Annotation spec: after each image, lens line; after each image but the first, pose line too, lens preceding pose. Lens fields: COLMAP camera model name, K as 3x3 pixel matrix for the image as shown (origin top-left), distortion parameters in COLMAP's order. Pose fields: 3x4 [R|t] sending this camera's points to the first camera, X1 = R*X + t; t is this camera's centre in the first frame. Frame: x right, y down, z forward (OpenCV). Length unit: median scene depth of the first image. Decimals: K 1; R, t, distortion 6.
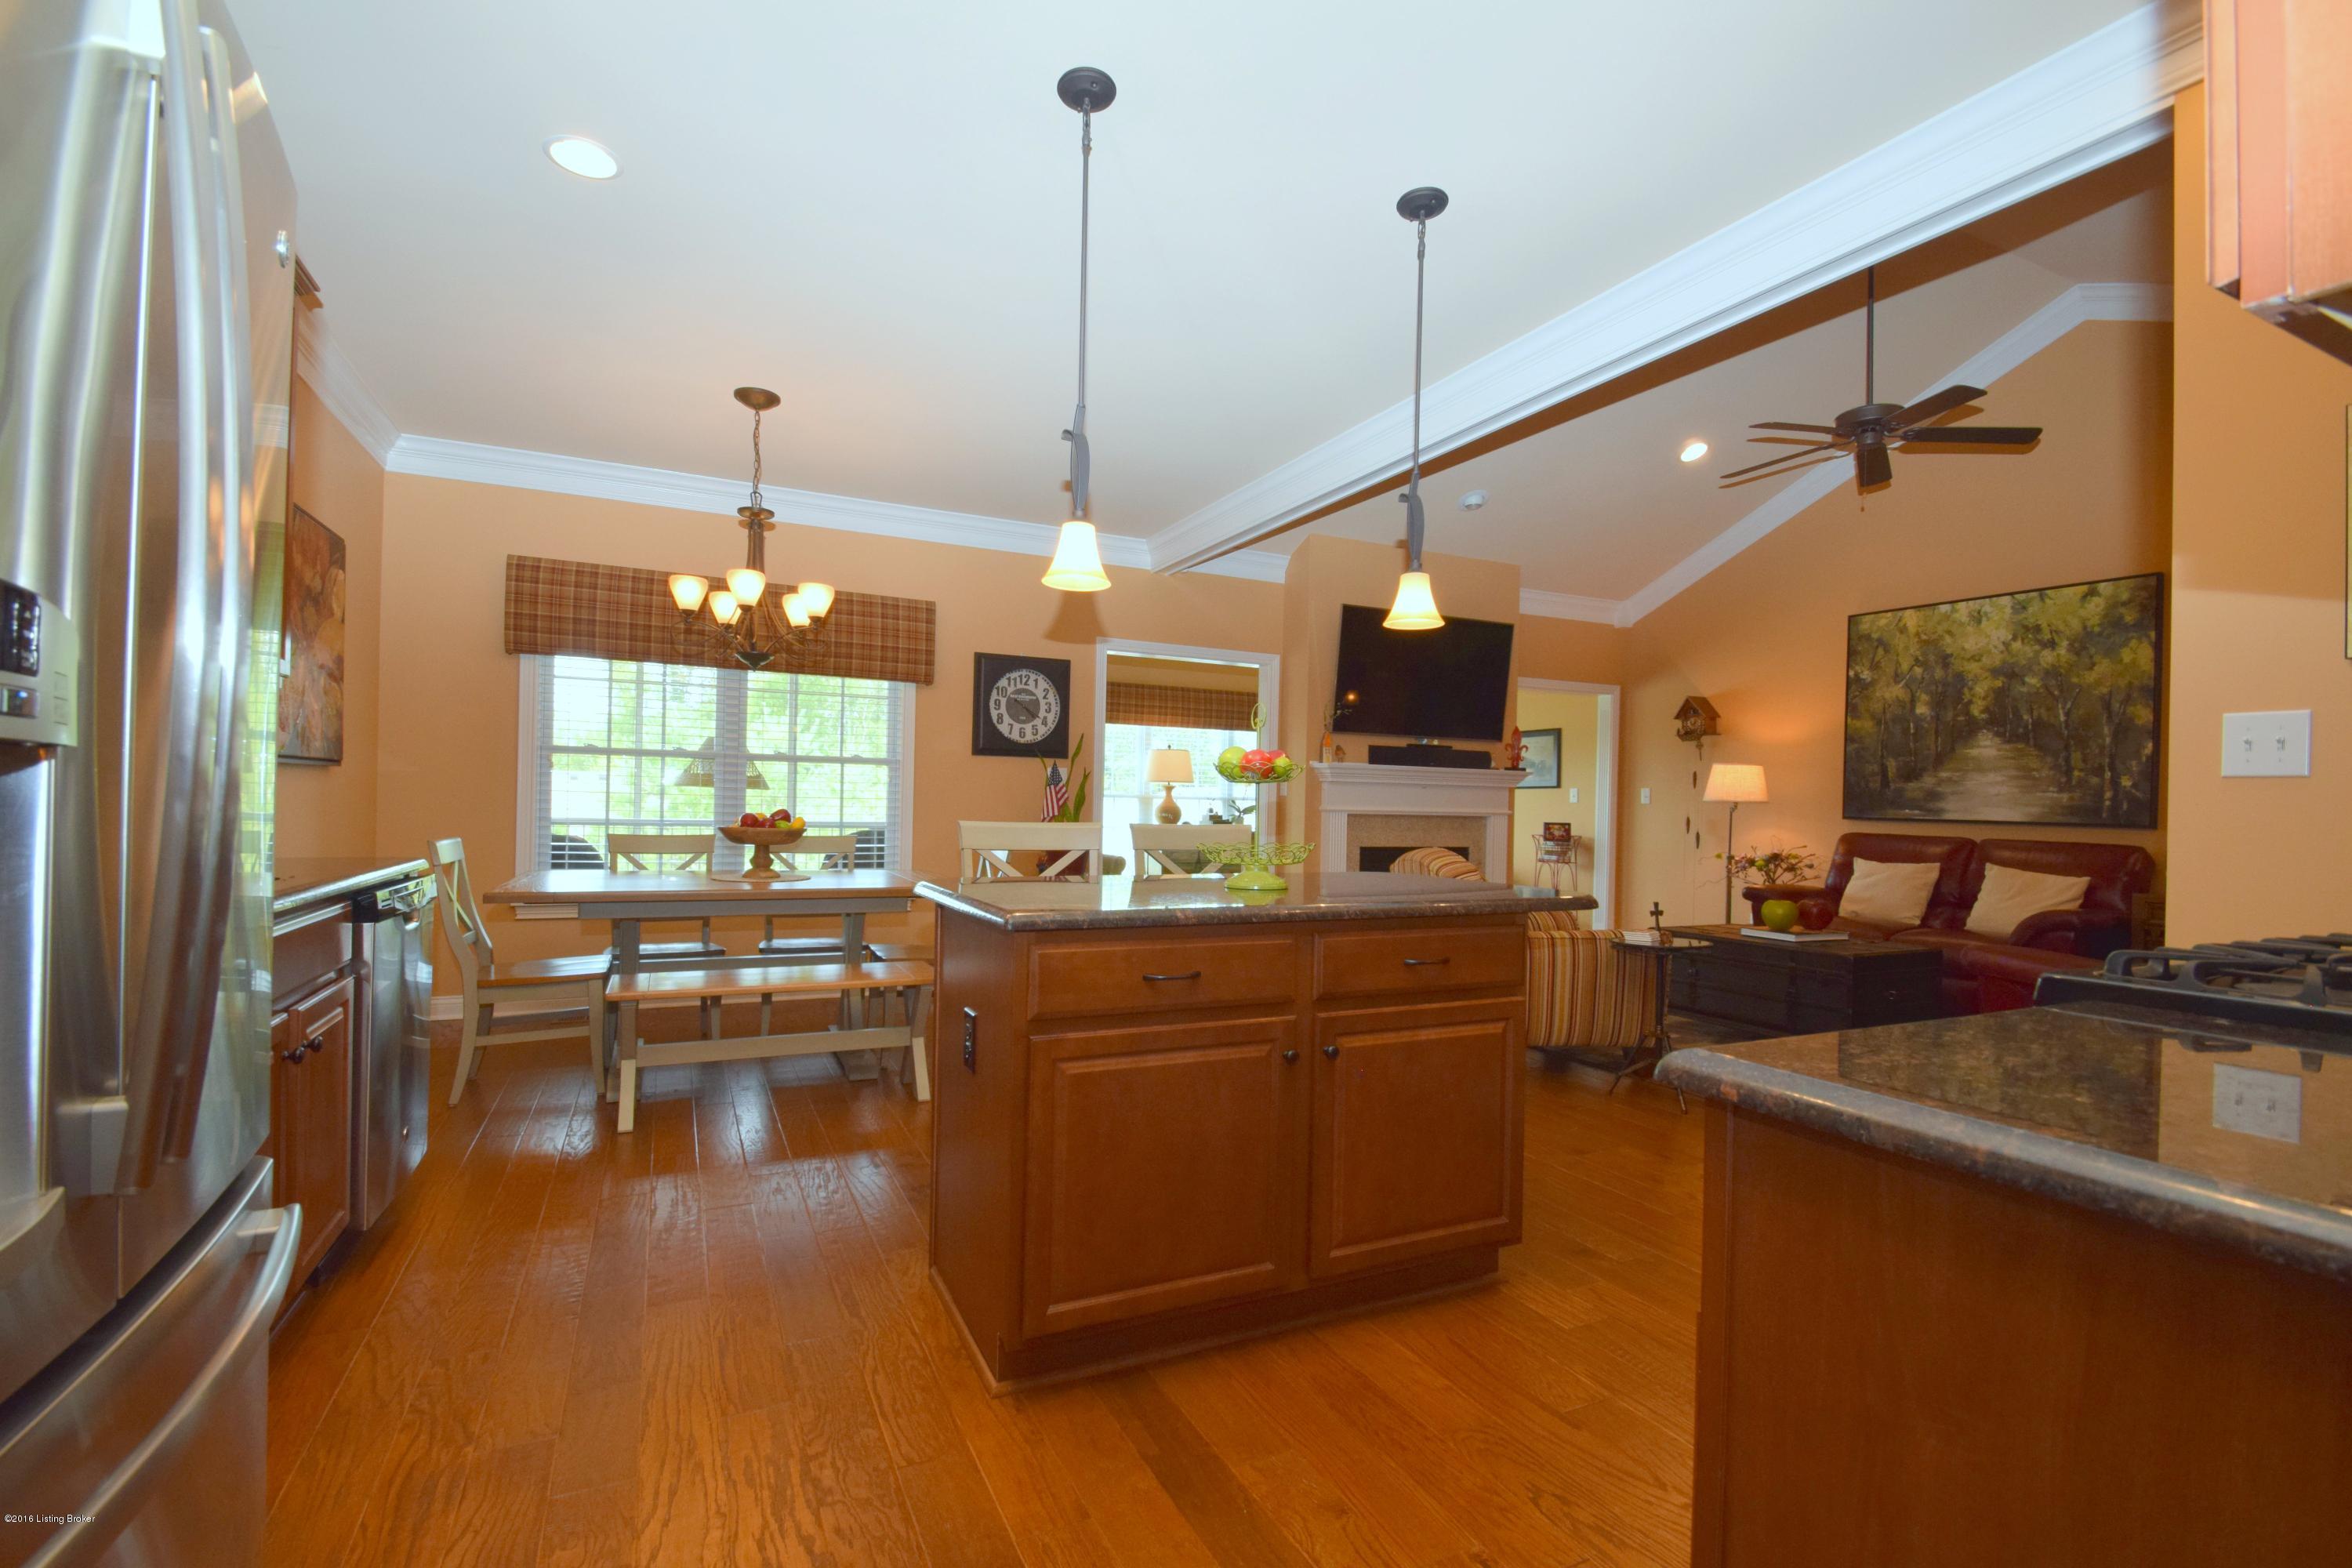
lens RADIAL K [[1032.9, 0, 1154.4], [0, 1032.9, 806.4], [0, 0, 1]] dist [-0.002439, -0.008116]
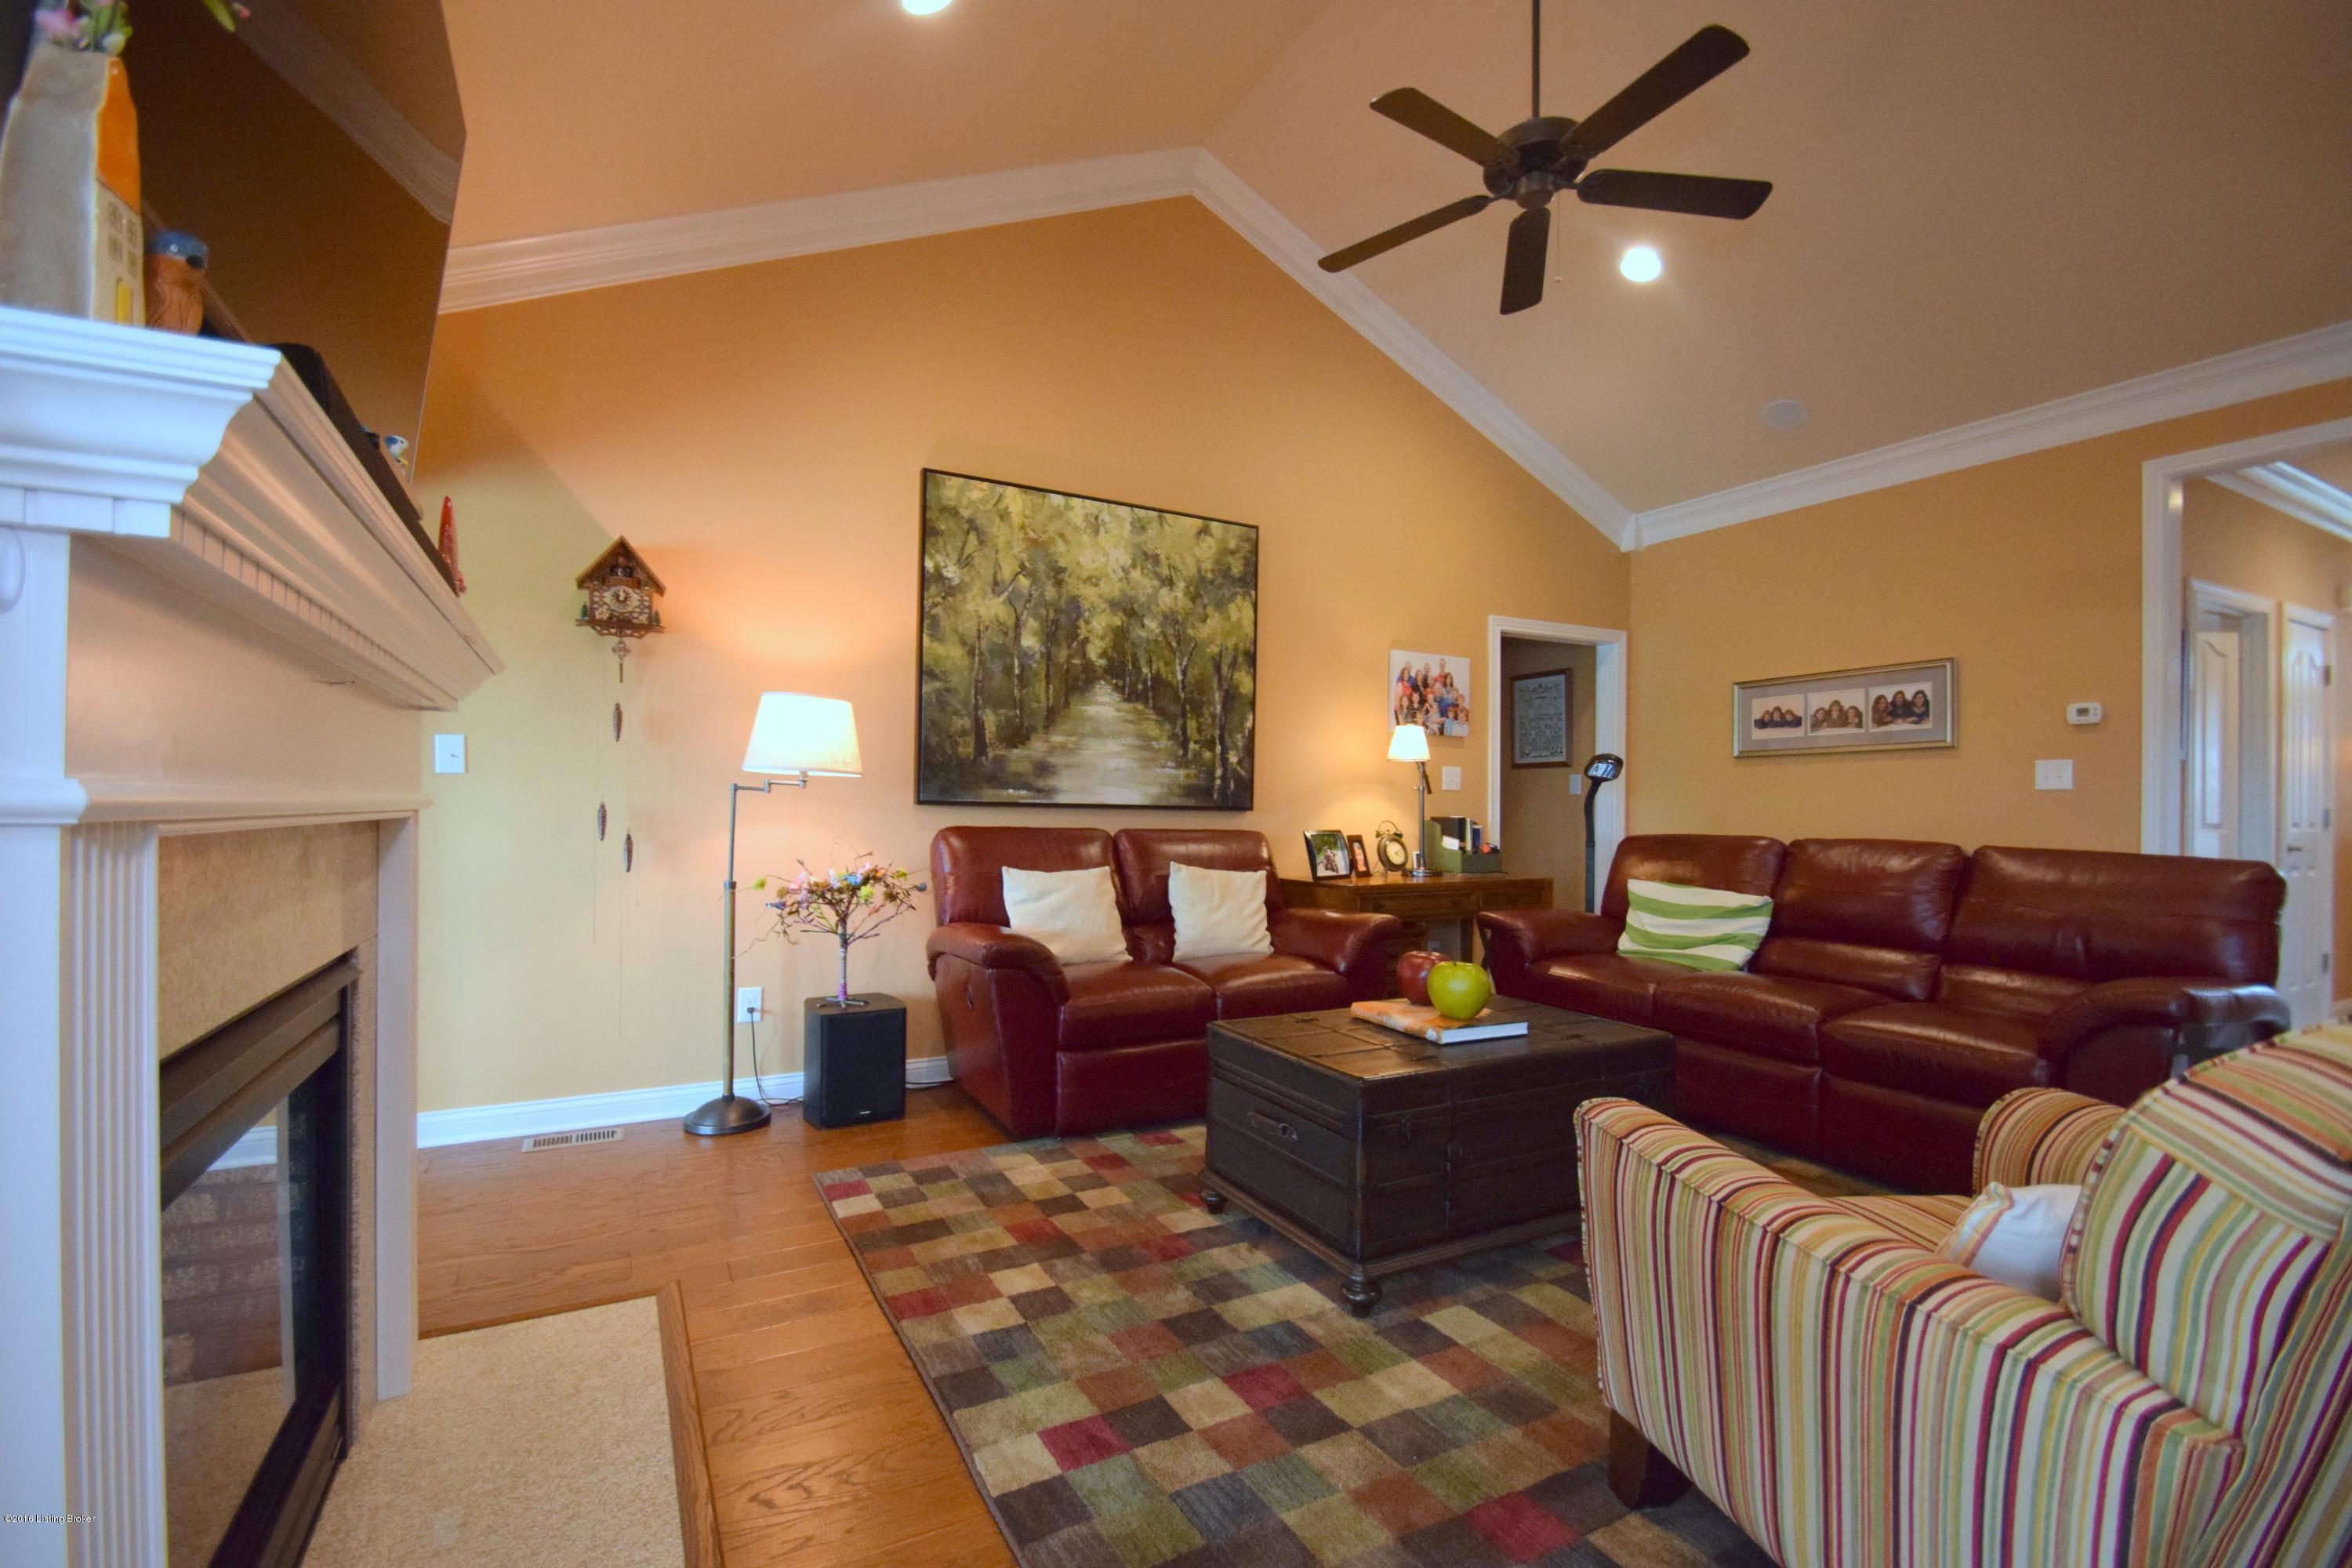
lens RADIAL K [[1032.9, 0, 1154.4], [0, 1032.9, 806.4], [0, 0, 1]] dist [-0.002439, -0.008116]
pose [[-0.051889, -0.022612, 0.998397, 0.065011], [-0.009088, 0.999713, 0.022169, -0.001377], [-0.998611, -0.007923, -0.052080, 1.004545]]
